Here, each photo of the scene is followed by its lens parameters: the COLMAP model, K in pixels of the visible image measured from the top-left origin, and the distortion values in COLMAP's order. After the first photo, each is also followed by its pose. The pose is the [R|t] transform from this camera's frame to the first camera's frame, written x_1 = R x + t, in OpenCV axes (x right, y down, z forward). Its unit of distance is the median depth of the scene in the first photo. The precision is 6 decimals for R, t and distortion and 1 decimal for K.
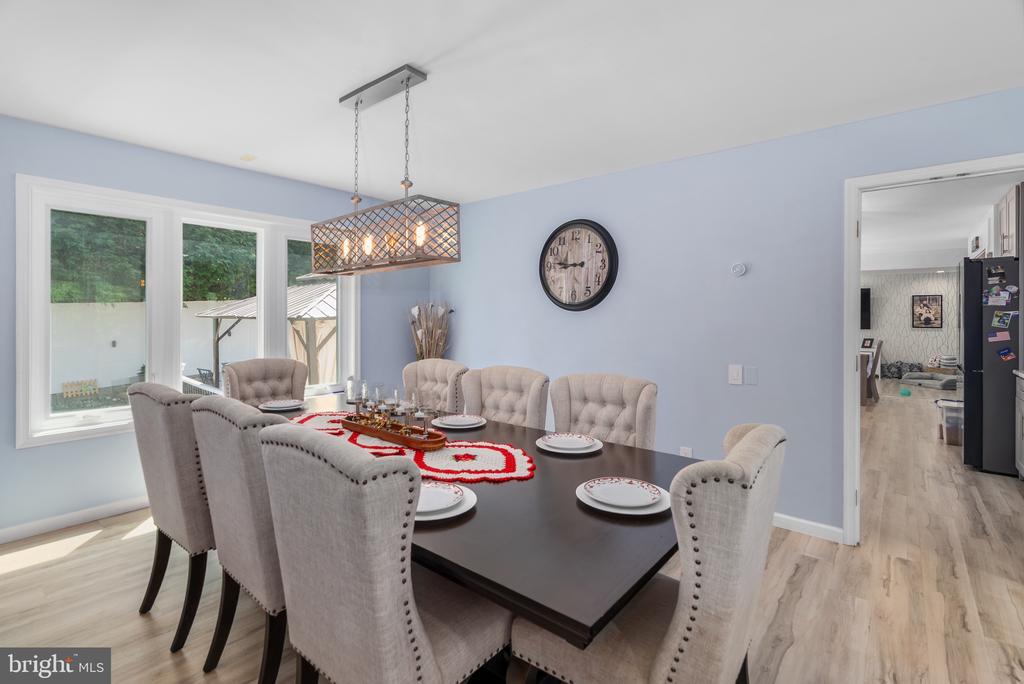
lens RADIAL K [[474.9, 0, 506.2], [0, 474.9, 320.7], [0, 0, 1]] dist [-0.003624, 0.000459]
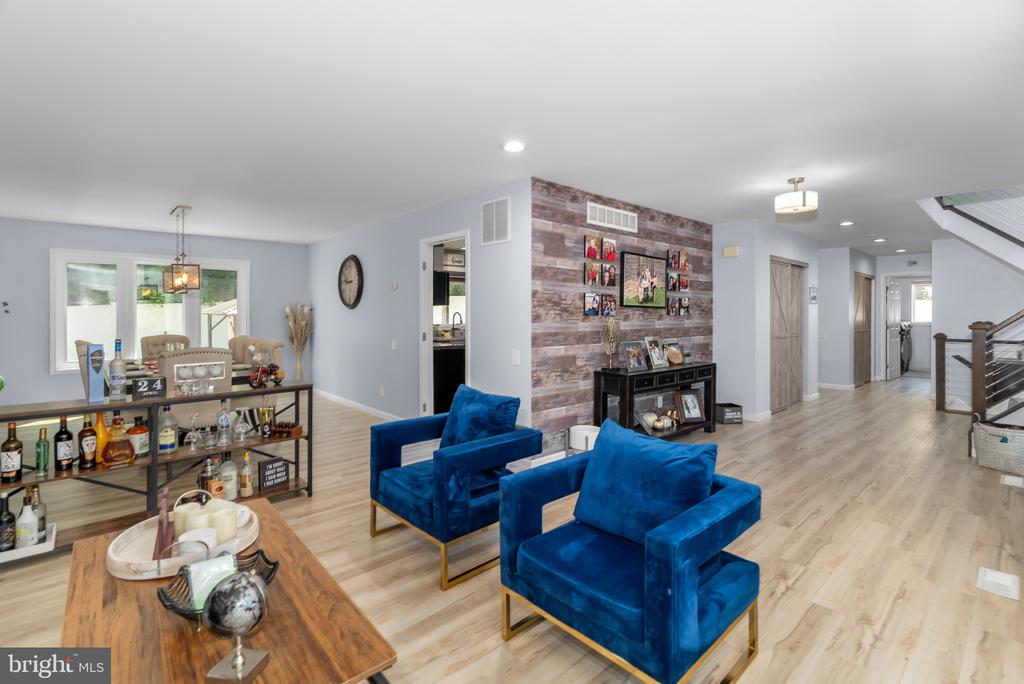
lens RADIAL K [[478.6, 0, 514.4], [0, 478.6, 305.0], [0, 0, 1]] dist [-0.019218, 0.007353]
pose [[0.988914, -0.009951, -0.148156, 0.963804], [0.006209, 0.999651, -0.025695, 0.012691], [0.148360, 0.024490, 0.988630, -0.577722]]
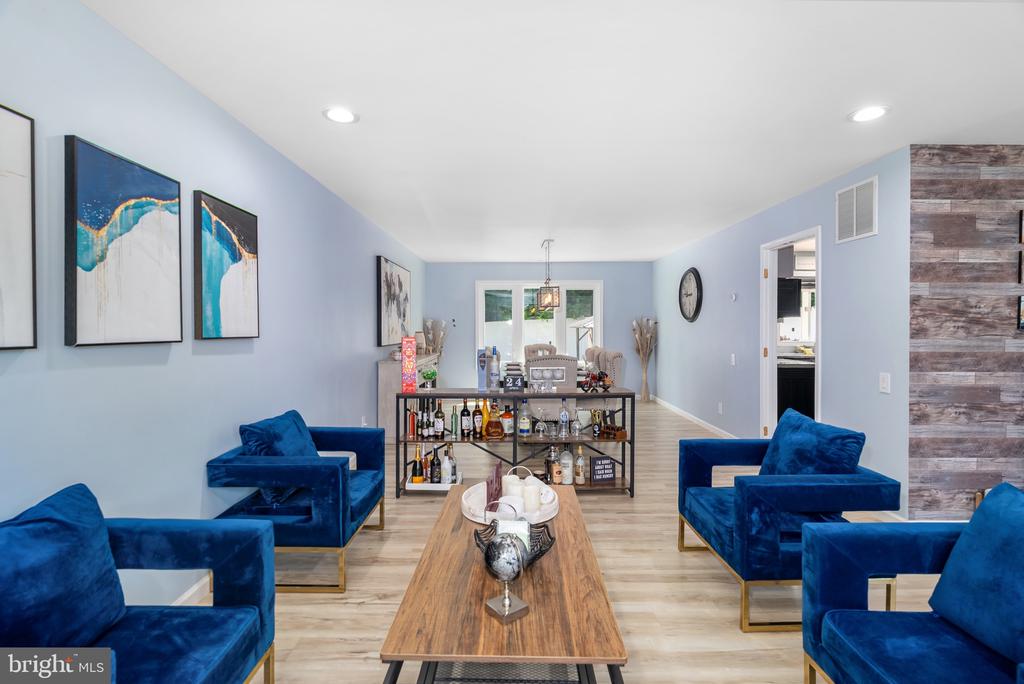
lens RADIAL K [[474.9, 0, 506.2], [0, 474.9, 320.7], [0, 0, 1]] dist [-0.003624, 0.000459]
pose [[0.629382, -0.018033, -0.776887, 1.030519], [0.000724, 0.999744, -0.022620, 0.012488], [0.777096, 0.013674, 0.629234, -0.549915]]
